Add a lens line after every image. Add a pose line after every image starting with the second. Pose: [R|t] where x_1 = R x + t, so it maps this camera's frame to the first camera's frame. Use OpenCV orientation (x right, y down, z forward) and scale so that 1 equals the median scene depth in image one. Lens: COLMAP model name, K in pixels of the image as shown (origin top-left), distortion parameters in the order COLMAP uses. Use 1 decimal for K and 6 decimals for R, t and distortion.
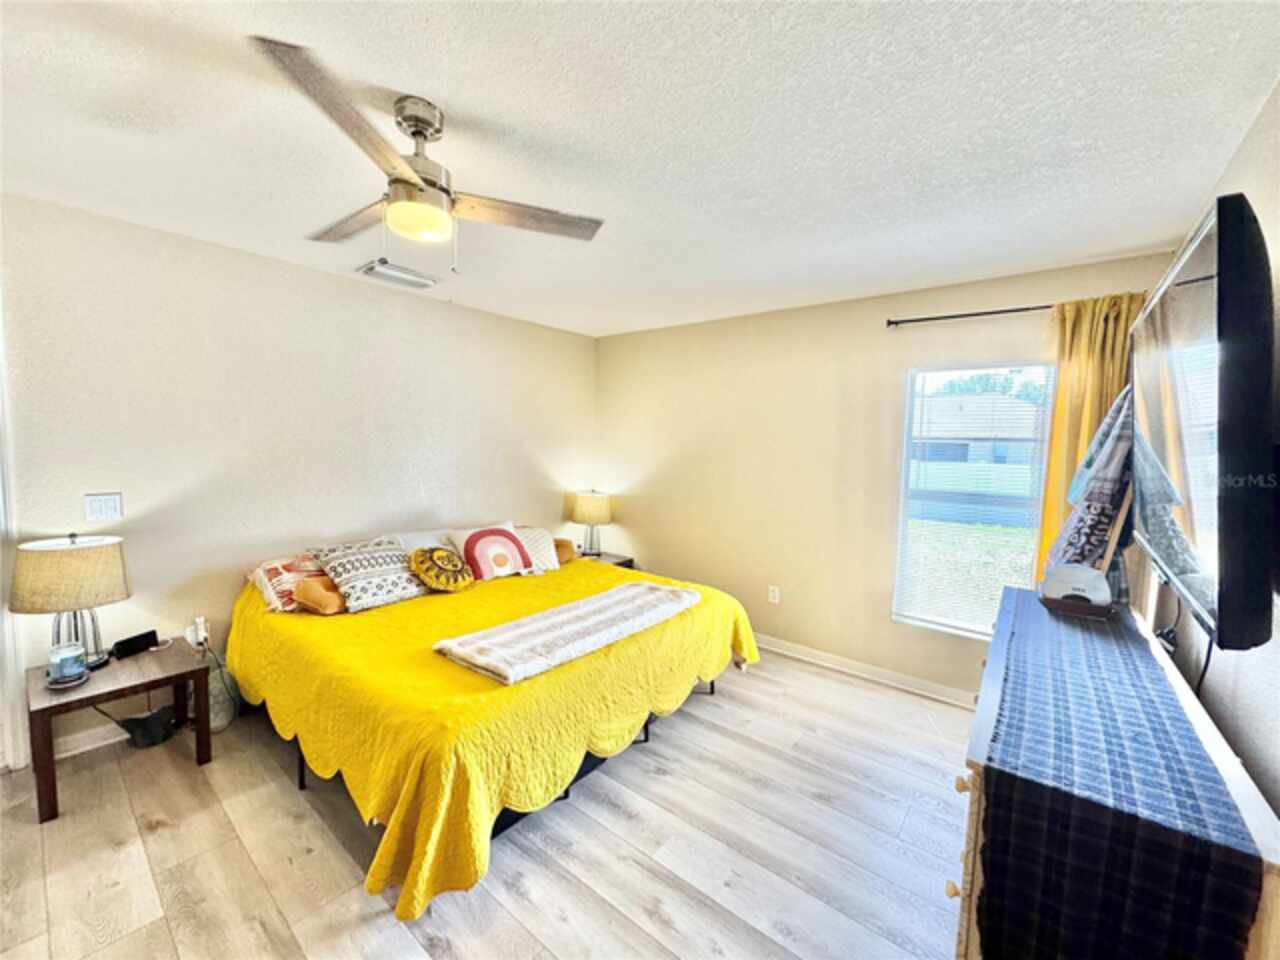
lens RADIAL K [[509.7, 0, 640.0], [0, 509.7, 480.0], [0, 0, 1]] dist [-0.002883, 0.000243]
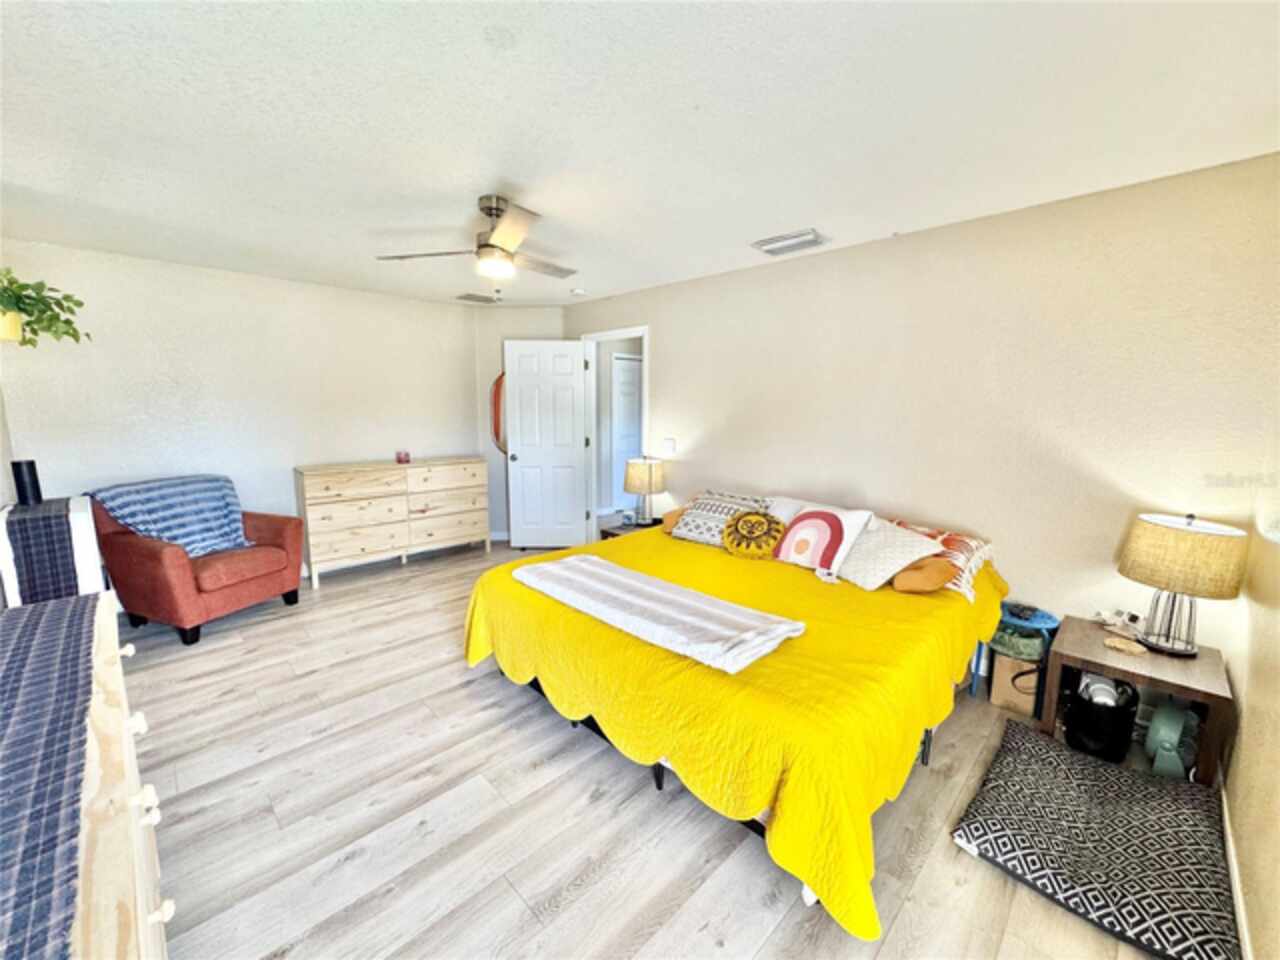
lens RADIAL K [[509.7, 0, 640.0], [0, 509.7, 480.0], [0, 0, 1]] dist [-0.002883, 0.000243]
pose [[-0.101365, 0.122615, -0.987264, 0.823422], [-0.086431, 0.987538, 0.131523, -0.059246], [0.991088, 0.098662, -0.089504, 1.127332]]
